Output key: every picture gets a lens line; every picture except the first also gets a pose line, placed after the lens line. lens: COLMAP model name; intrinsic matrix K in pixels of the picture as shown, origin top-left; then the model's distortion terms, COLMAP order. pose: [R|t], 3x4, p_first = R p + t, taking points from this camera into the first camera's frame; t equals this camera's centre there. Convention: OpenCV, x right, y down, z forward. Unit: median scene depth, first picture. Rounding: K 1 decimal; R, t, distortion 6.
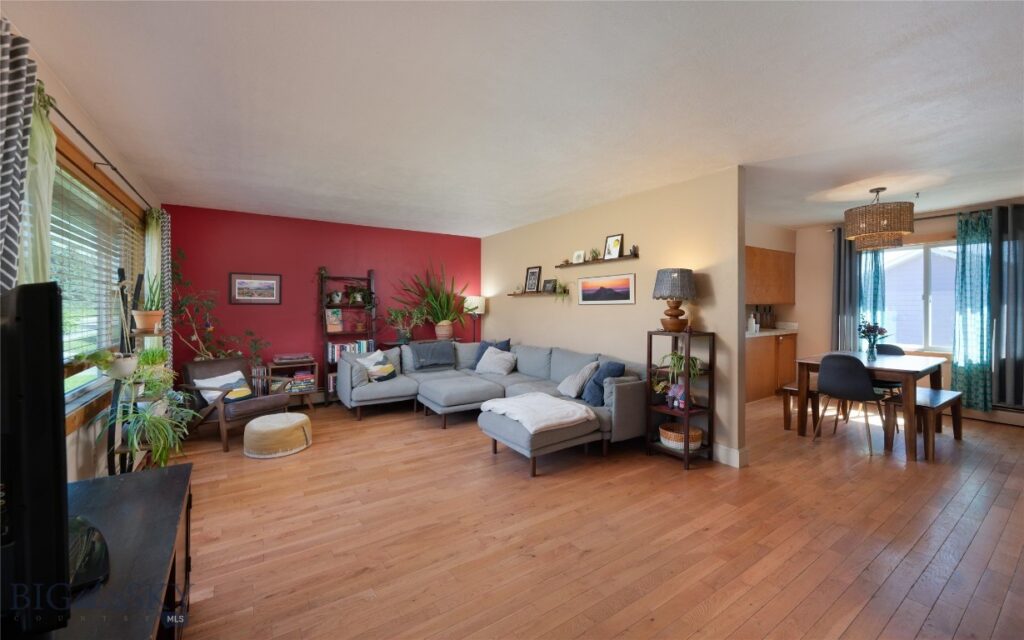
lens RADIAL K [[402.2, 0, 514.1], [0, 402.2, 307.1], [0, 0, 1]] dist [-0.000666, -0.000098]
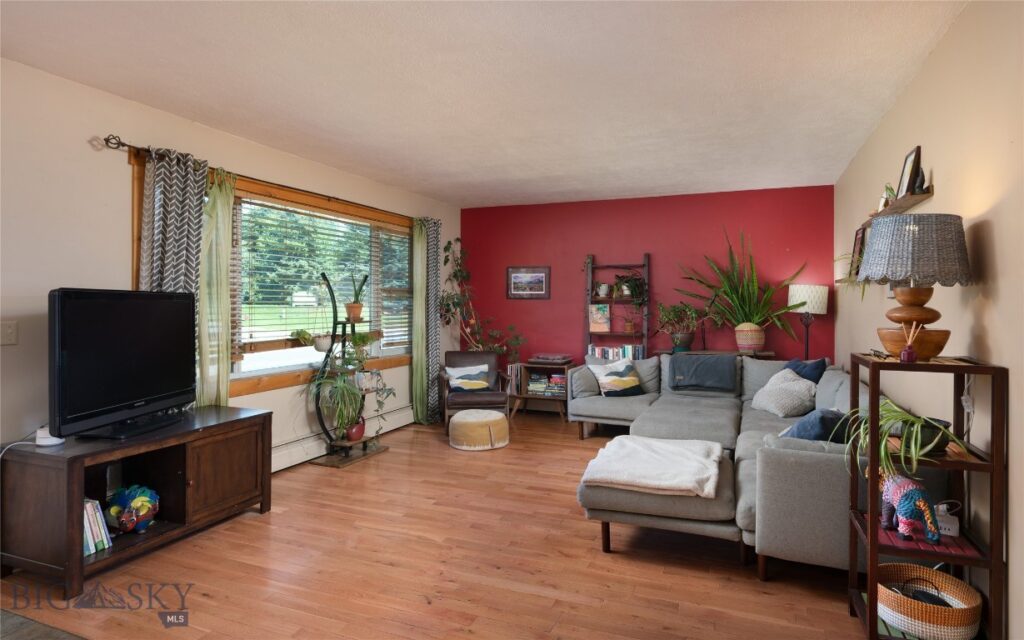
lens RADIAL K [[571.5, 0, 512.7], [0, 571.5, 300.4], [0, 0, 1]] dist [-0.031154, -0.000055]
pose [[0.564642, -0.000554, -0.825336, 0.535725], [-0.004048, 0.999986, -0.003440, 0.001606], [0.825326, 0.005284, 0.564632, 0.235668]]
